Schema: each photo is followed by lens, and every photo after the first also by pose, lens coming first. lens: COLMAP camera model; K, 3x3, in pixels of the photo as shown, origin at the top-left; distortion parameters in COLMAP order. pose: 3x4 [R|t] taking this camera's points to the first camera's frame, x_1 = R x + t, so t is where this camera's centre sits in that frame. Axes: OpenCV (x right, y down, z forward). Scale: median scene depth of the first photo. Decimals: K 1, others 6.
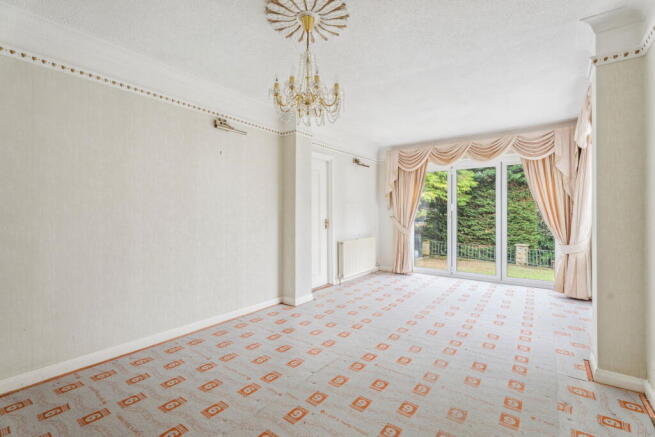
lens RADIAL K [[295.7, 0, 319.2], [0, 295.7, 213.1], [0, 0, 1]] dist [-0.000919, -0.000120]
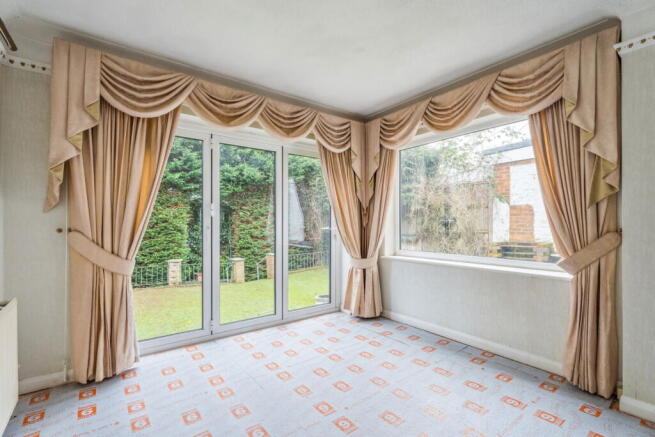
lens RADIAL K [[298.1, 0, 327.5], [0, 298.1, 218.5], [0, 0, 1]] dist [-0.024418, -0.000115]
pose [[0.256803, 0.016975, 0.966315, -0.016897], [-0.002044, 0.999853, -0.017021, 0.004583], [-0.966462, 0.002396, 0.256800, 0.639974]]
